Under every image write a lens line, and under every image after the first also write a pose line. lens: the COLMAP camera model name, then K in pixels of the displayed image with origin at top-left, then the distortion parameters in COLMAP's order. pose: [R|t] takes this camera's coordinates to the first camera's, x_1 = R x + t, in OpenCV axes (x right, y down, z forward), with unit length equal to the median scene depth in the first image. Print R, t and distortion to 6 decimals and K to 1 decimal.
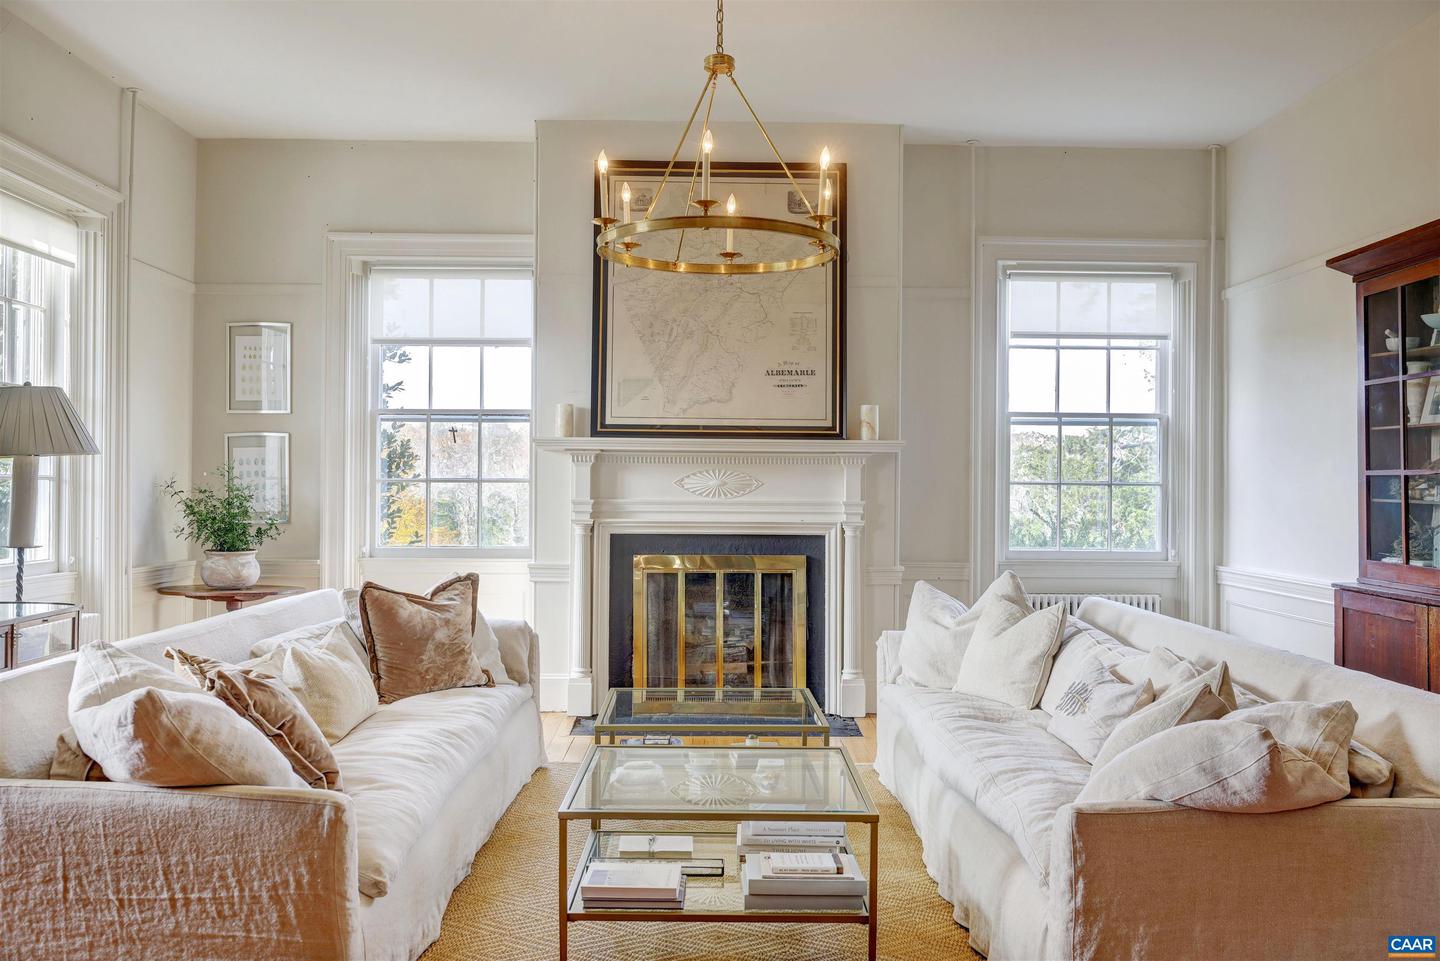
lens RADIAL K [[1223.1, 0, 720.0], [0, 1223.1, 480.5], [0, 0, 1]] dist [0.006294, -0.002469]
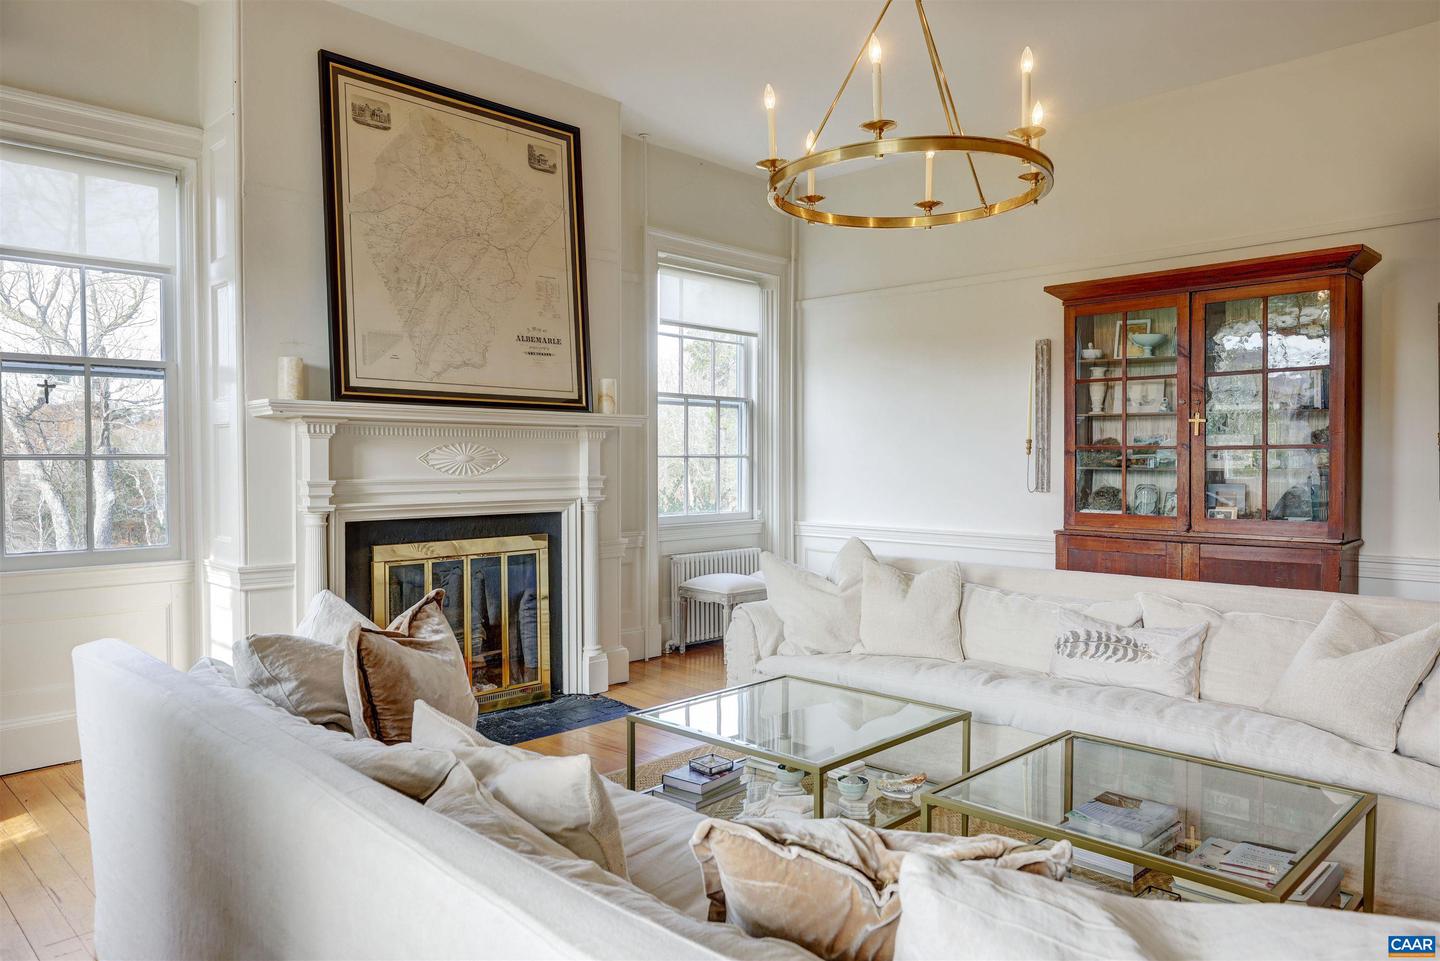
lens RADIAL K [[970.6, 0, 720.0], [0, 970.6, 480.5], [0, 0, 1]] dist [0.000576, 0.001057]
pose [[0.708234, -0.023429, 0.705589, -0.370177], [0.001548, 0.999498, 0.031634, -0.003908], [-0.705976, -0.021312, 0.707915, 0.373759]]
